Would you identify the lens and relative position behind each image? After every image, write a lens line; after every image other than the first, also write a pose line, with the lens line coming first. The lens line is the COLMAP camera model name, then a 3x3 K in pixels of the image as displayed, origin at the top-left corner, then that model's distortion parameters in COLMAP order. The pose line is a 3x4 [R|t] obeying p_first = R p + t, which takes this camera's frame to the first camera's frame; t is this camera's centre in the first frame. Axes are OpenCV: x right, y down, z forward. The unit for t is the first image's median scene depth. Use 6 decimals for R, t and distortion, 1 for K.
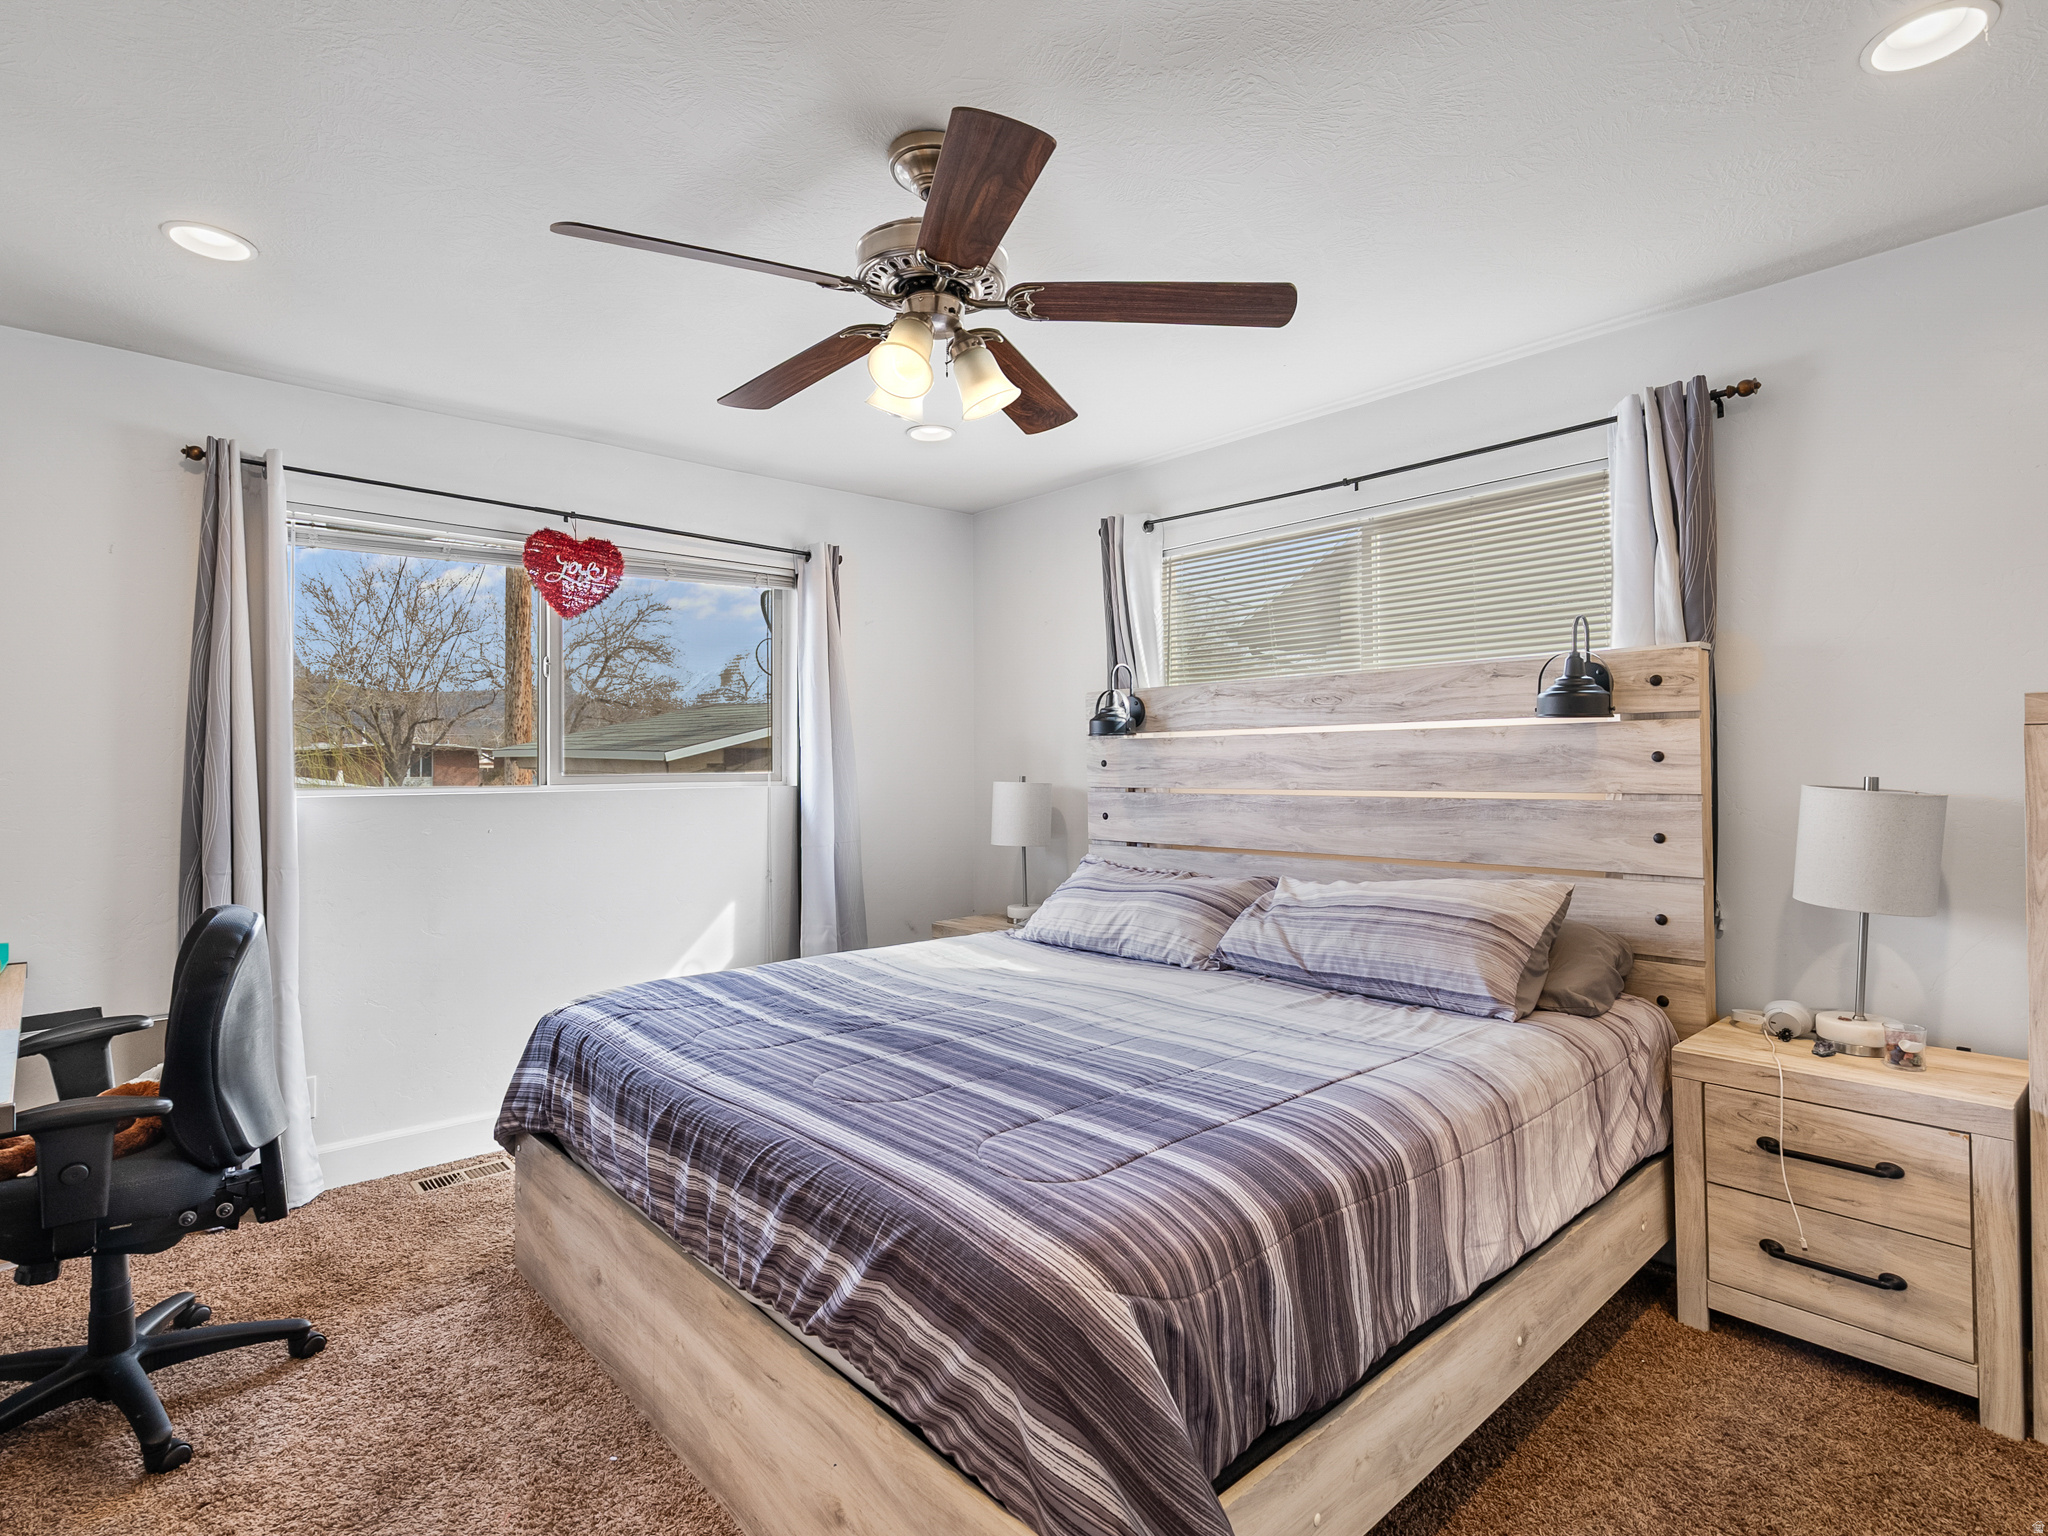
lens RADIAL K [[1043.9, 0, 1021.2], [0, 1043.9, 755.1], [0, 0, 1]] dist [-0.004126, 0.001895]
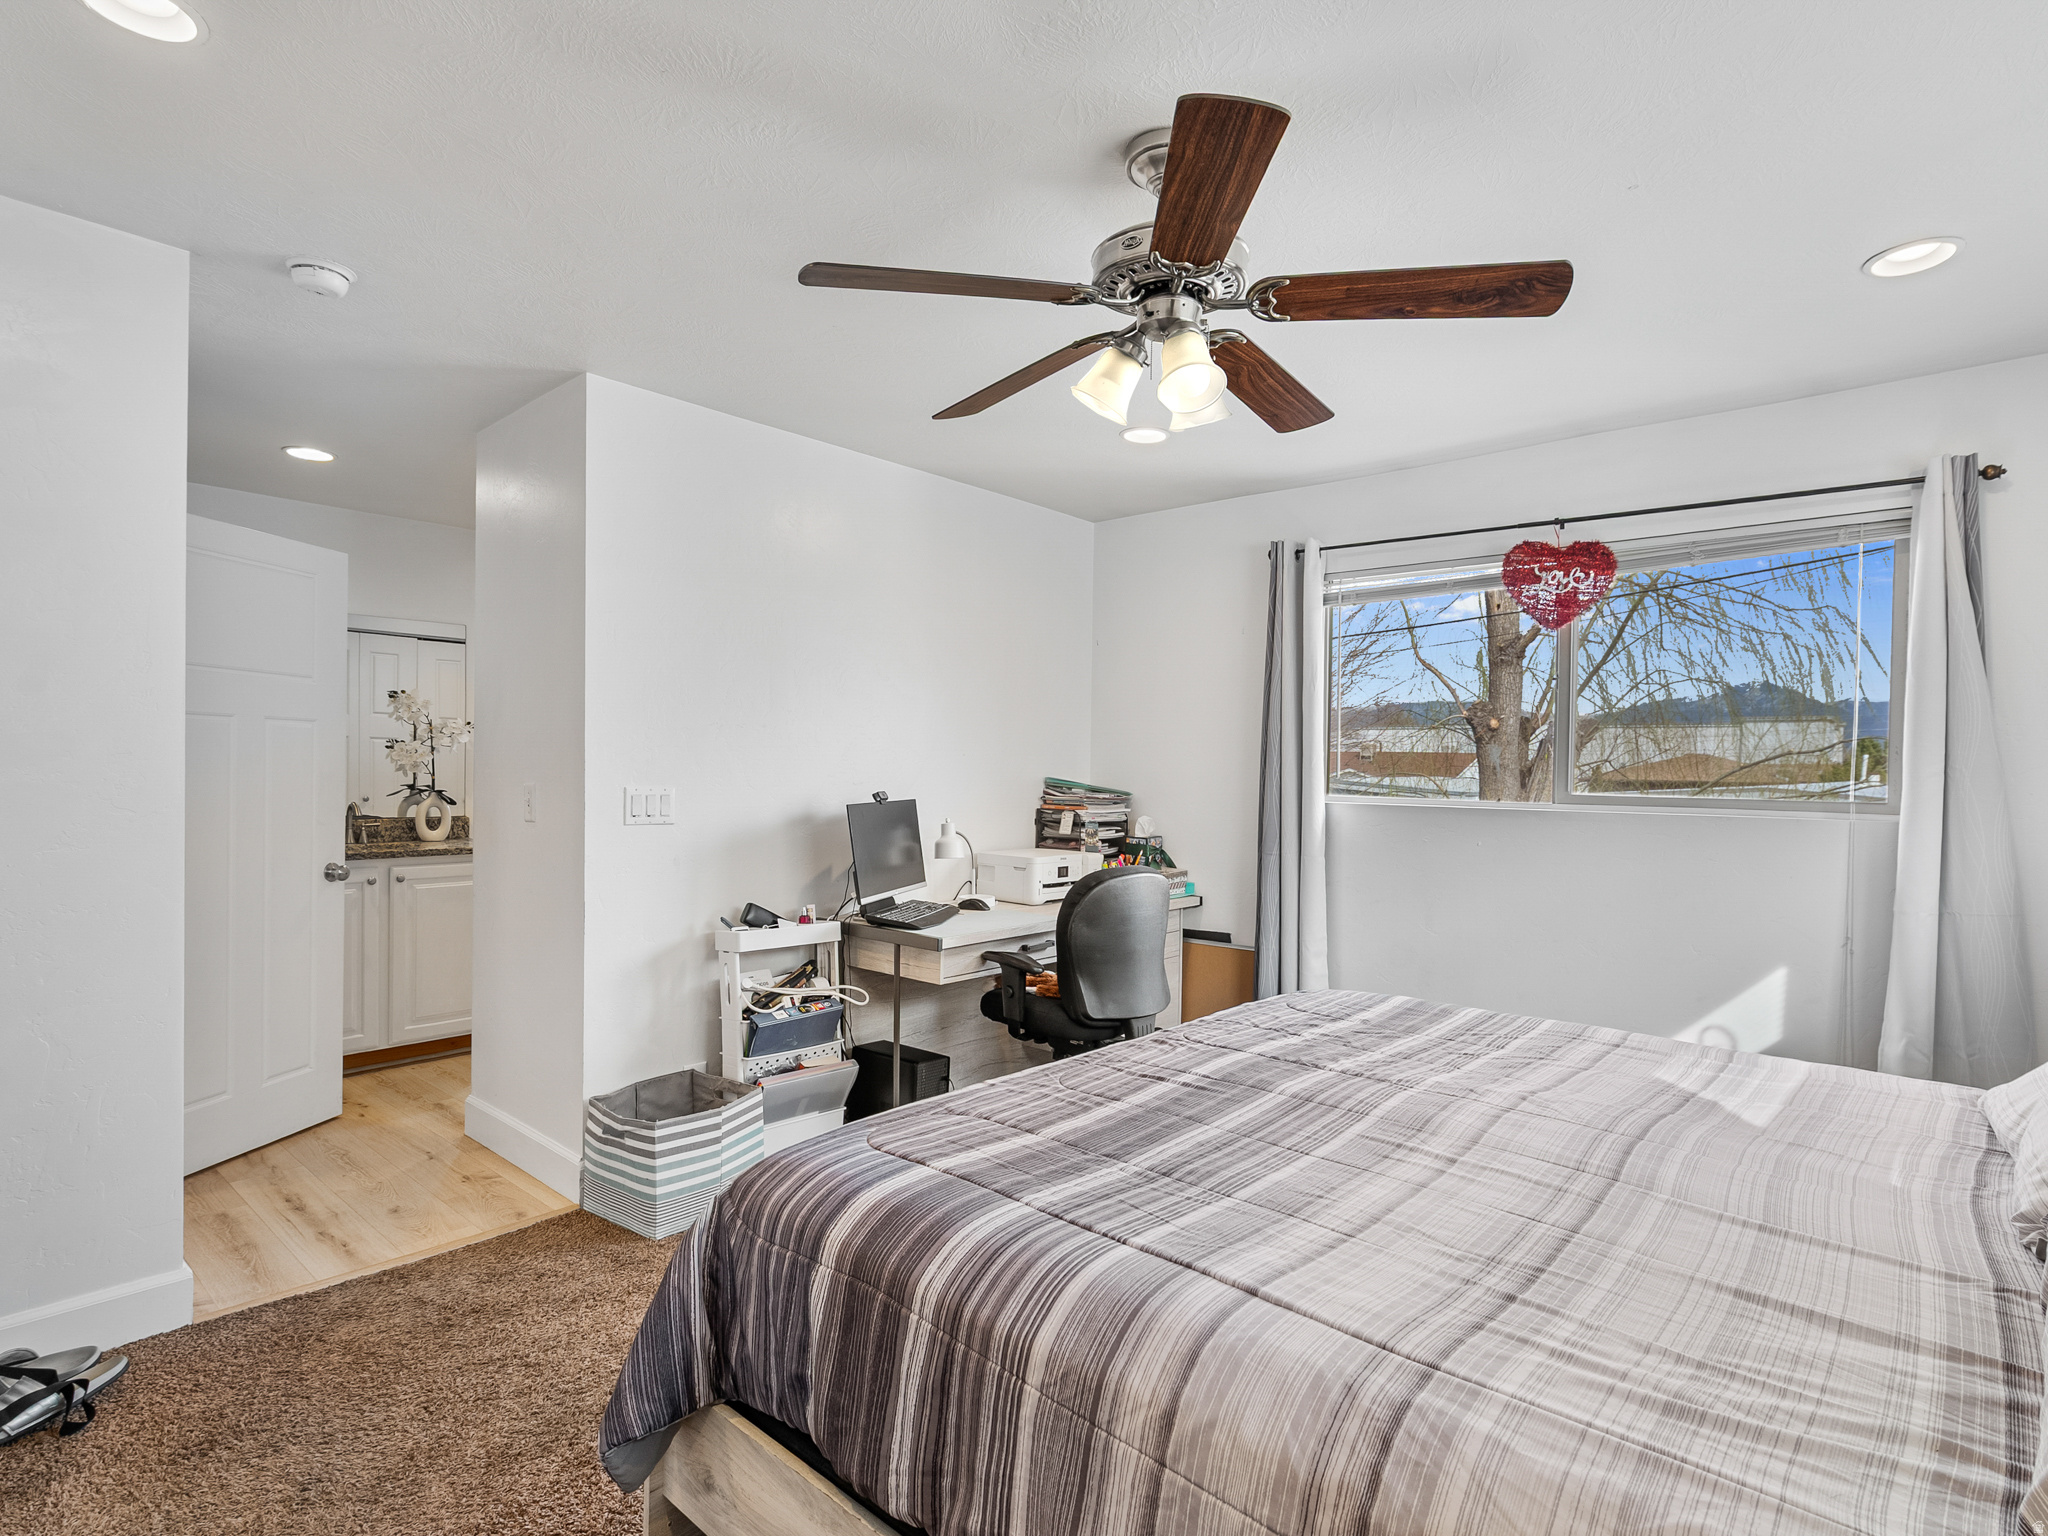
lens RADIAL K [[1043.9, 0, 1014.8], [0, 1043.9, 783.9], [0, 0, 1]] dist [-0.004126, 0.001895]
pose [[0.113063, 0.019767, -0.993391, 0.531566], [-0.013887, 0.999736, 0.018312, -0.001548], [0.993491, 0.011725, 0.113307, 0.460291]]
